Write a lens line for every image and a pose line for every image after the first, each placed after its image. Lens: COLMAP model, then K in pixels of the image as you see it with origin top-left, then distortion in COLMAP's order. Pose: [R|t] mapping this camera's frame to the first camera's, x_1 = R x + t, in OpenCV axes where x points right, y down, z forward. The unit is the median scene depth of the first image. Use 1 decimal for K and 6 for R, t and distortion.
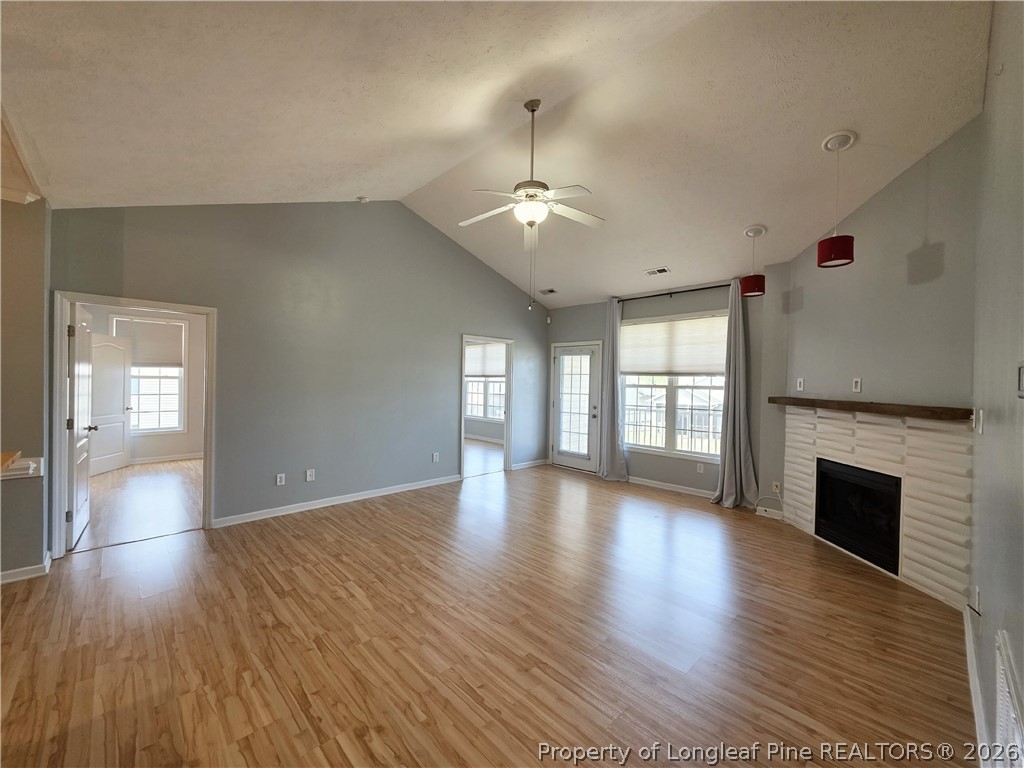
lens RADIAL K [[416.2, 0, 511.3], [0, 416.2, 386.1], [0, 0, 1]] dist [0.009414, -0.000462]
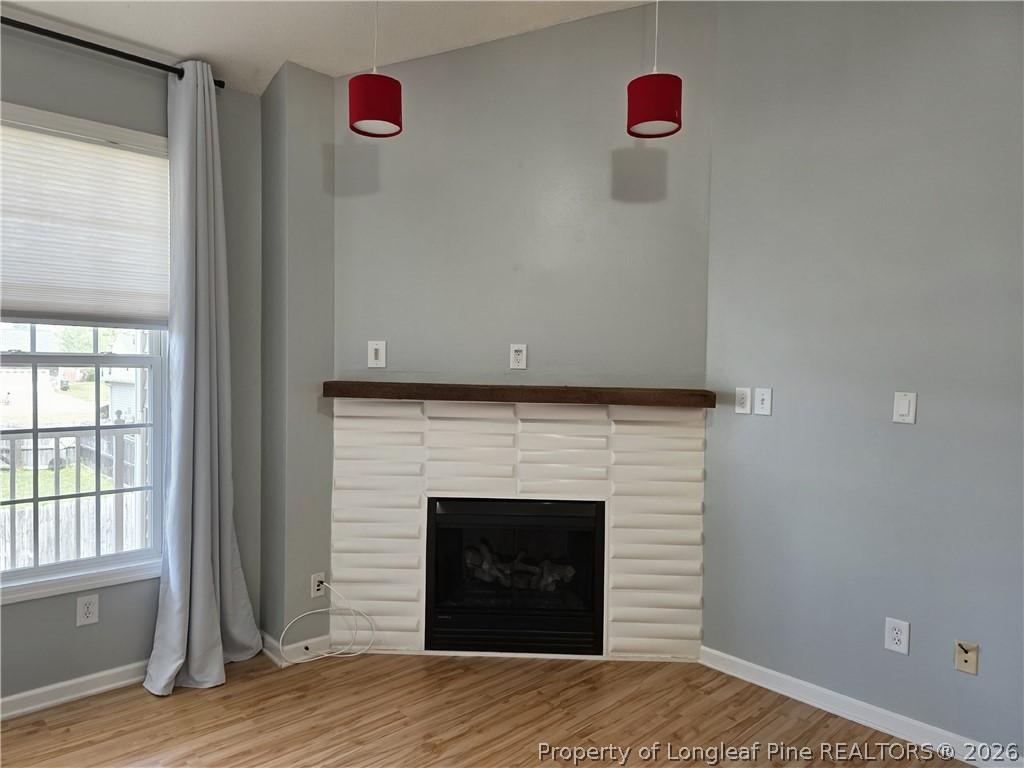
lens RADIAL K [[677.1, 0, 501.8], [0, 677.1, 388.4], [0, 0, 1]] dist [0.033081, -0.009696]
pose [[0.027170, -0.041022, 0.998789, -0.095896], [-0.004991, 0.999140, 0.041172, 0.003599], [-0.999618, -0.006103, 0.026942, 1.046880]]
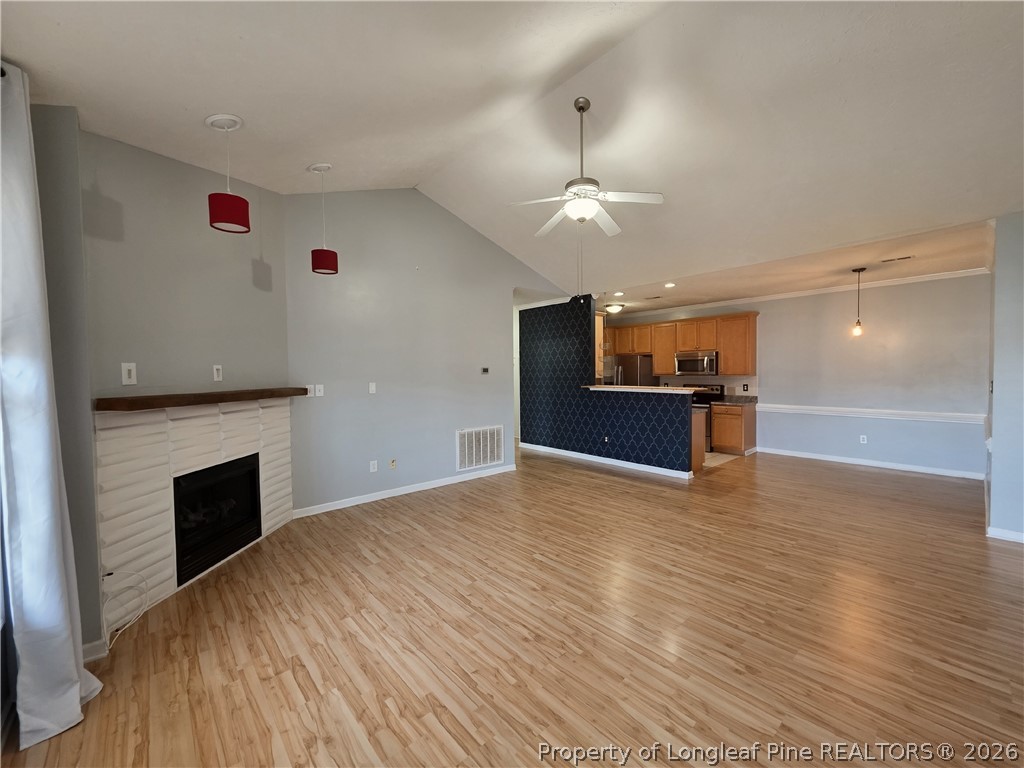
lens RADIAL K [[416.2, 0, 511.7], [0, 416.2, 386.3], [0, 0, 1]] dist [0.009414, -0.000462]
pose [[-0.999240, -0.007340, 0.038275, 0.171580], [-0.005485, 0.998816, 0.048340, -0.021925], [-0.038585, 0.048094, -0.998097, 1.961700]]
